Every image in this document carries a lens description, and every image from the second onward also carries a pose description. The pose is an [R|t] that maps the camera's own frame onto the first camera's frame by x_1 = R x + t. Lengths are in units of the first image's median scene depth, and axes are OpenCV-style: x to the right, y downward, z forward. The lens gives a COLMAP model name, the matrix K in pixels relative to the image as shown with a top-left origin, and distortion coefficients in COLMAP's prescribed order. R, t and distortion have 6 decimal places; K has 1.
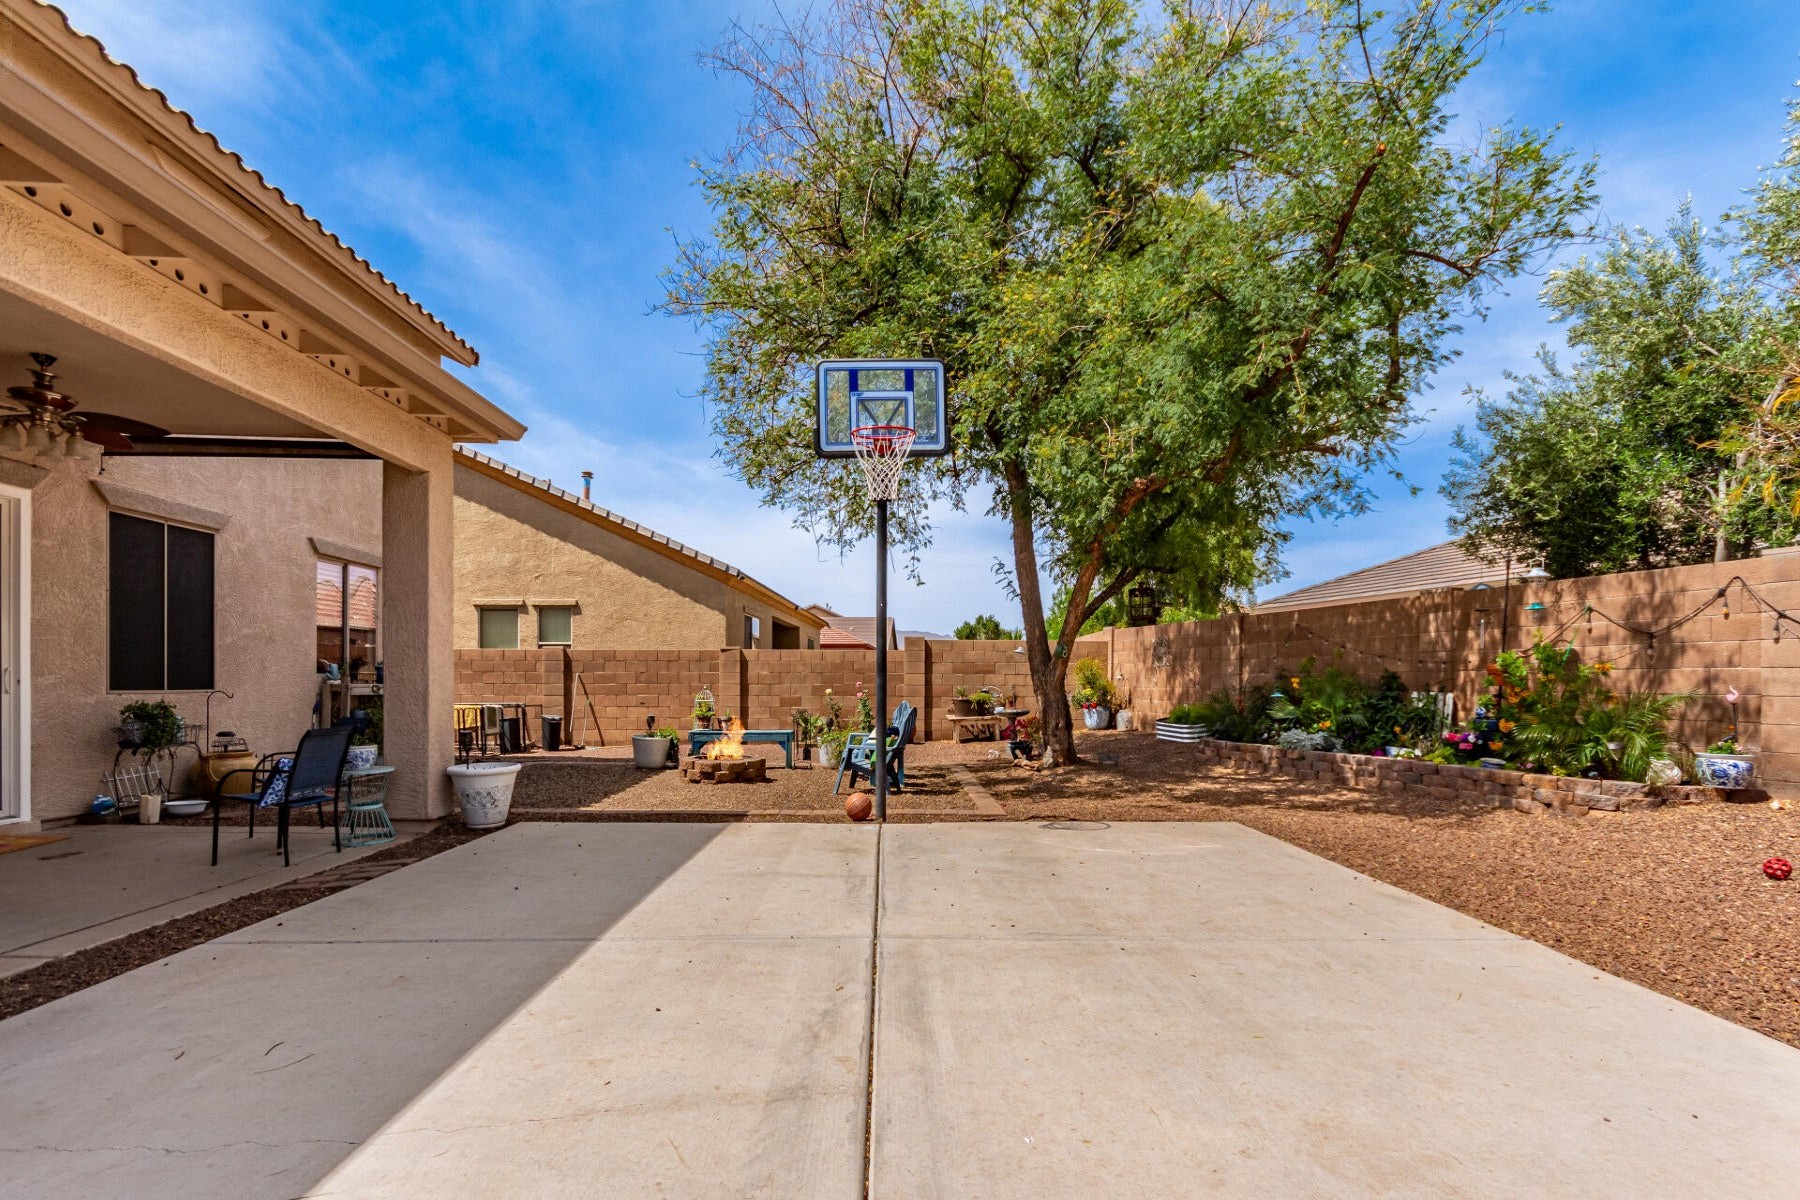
lens RADIAL K [[852.7, 0, 899.9], [0, 852.7, 701.4], [0, 0, 1]] dist [0.002092, 0.000421]
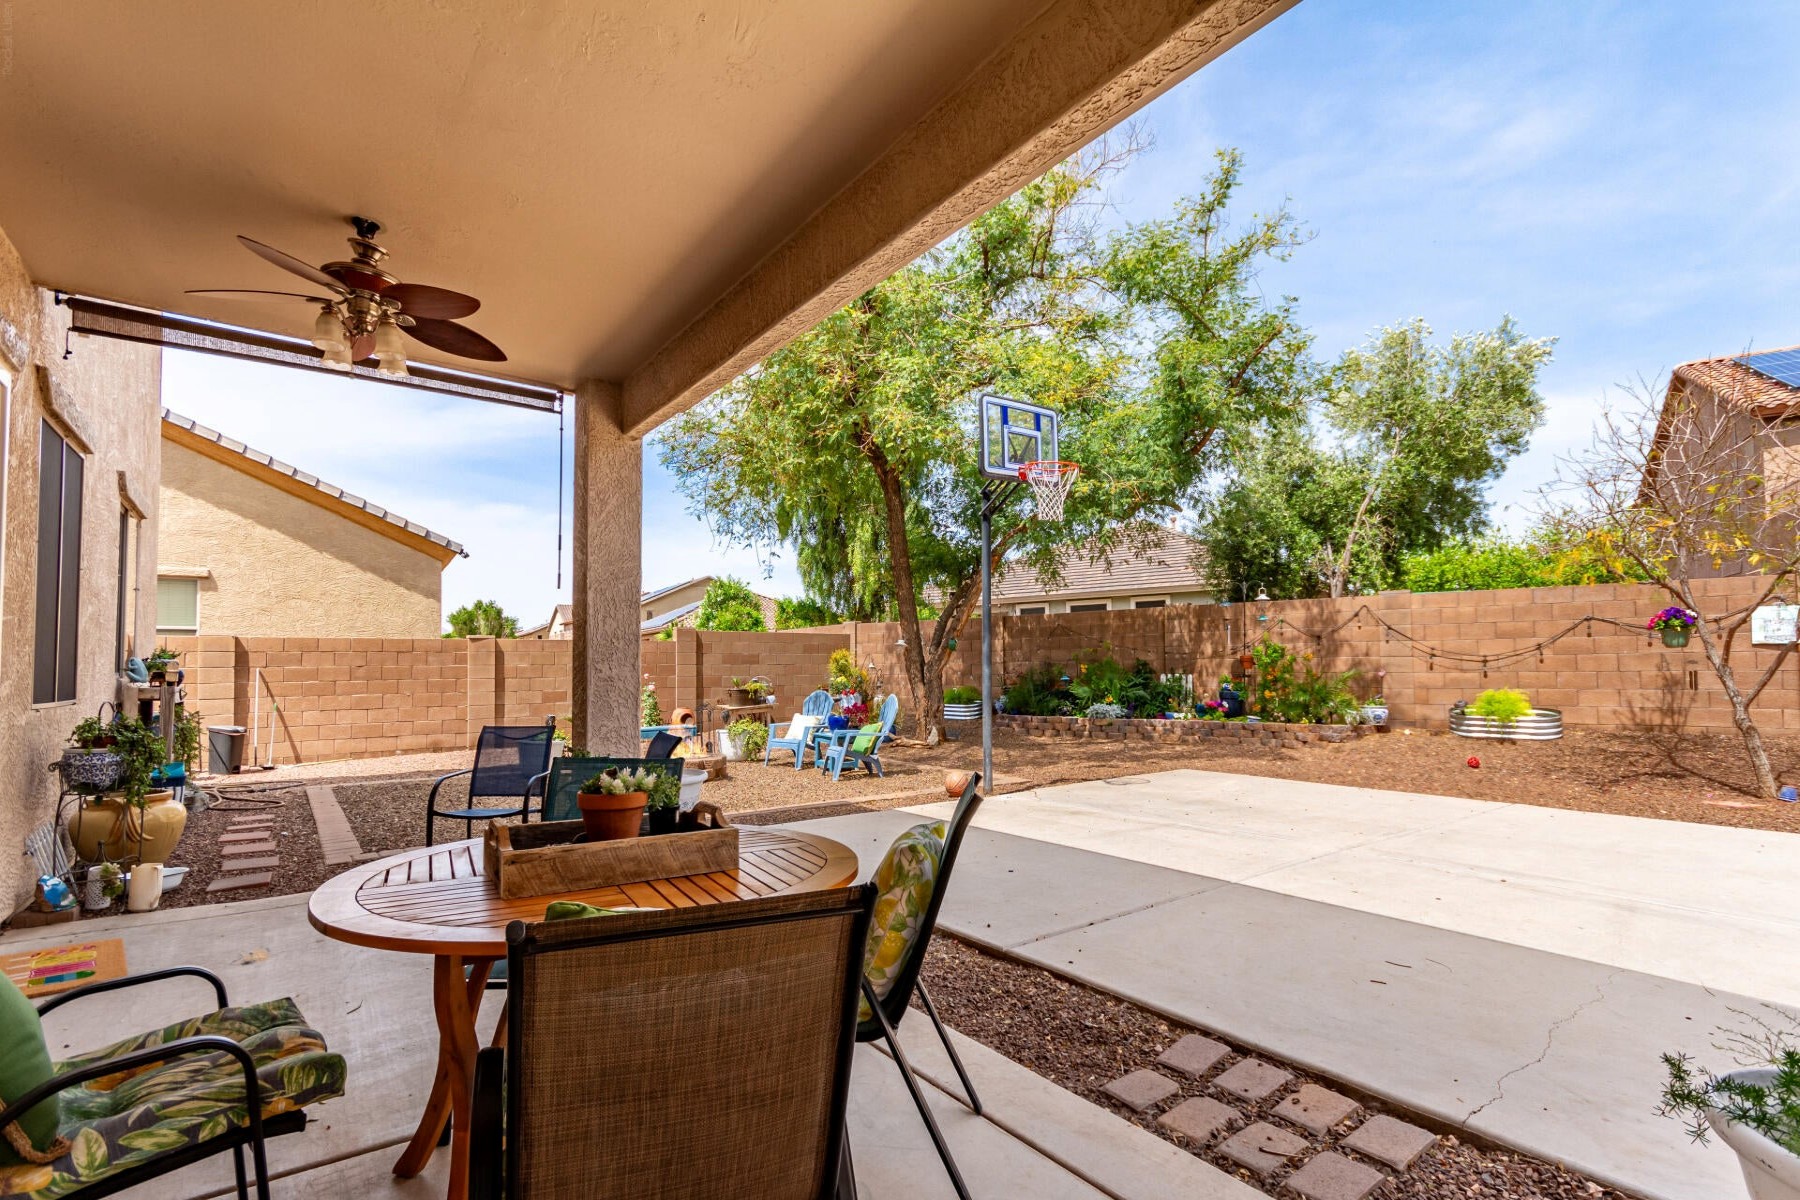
lens RADIAL K [[837.0, 0, 902.8], [0, 837.0, 655.8], [0, 0, 1]] dist [0.000821, 0.000151]
pose [[0.812214, -0.003318, 0.583350, -0.631360], [0.026844, 0.999137, -0.031692, -0.009971], [-0.582741, 0.041401, 0.811603, 0.121956]]
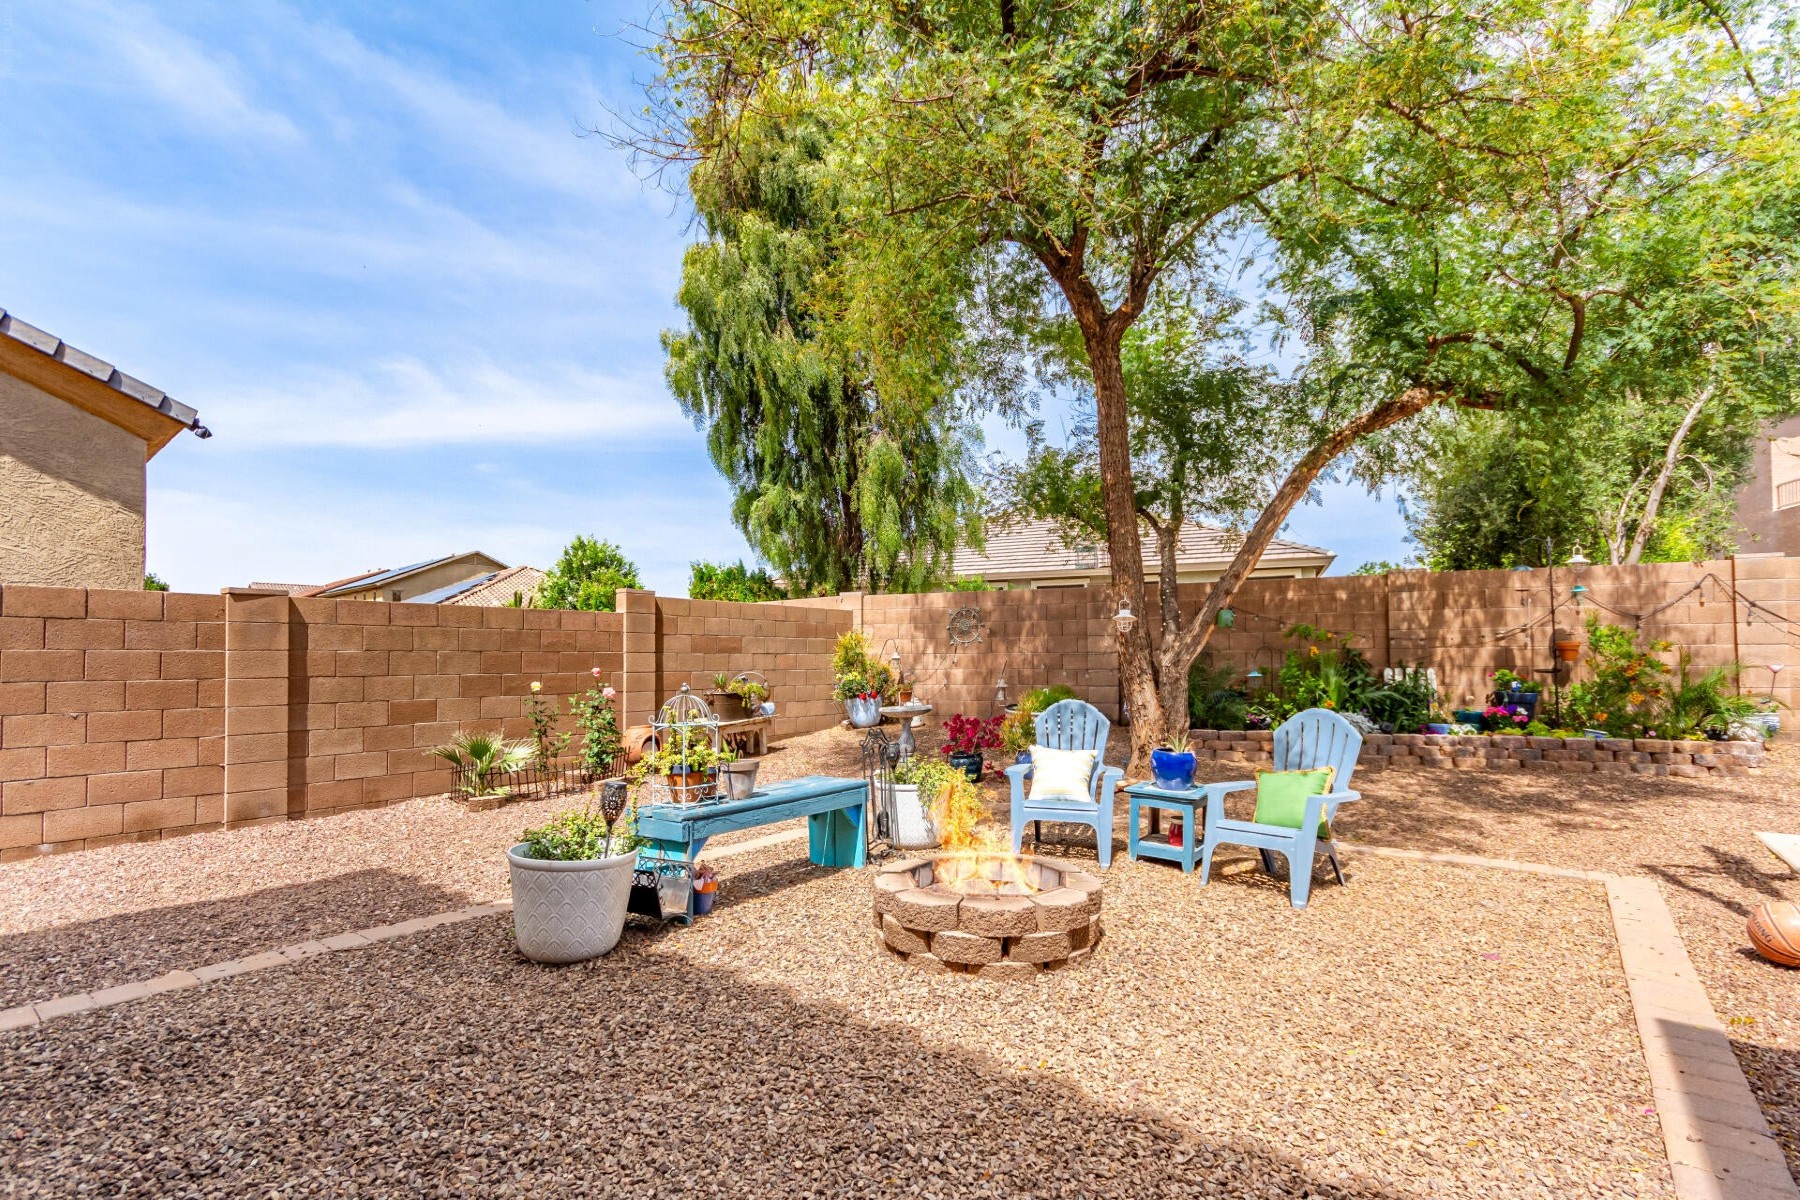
lens RADIAL K [[837.0, 0, 902.8], [0, 837.0, 655.8], [0, 0, 1]] dist [0.000821, 0.000151]
pose [[0.624752, -0.004541, 0.780810, -0.584629], [0.028550, 0.999447, -0.017031, -0.028216], [-0.780301, 0.032932, 0.624536, 0.901400]]
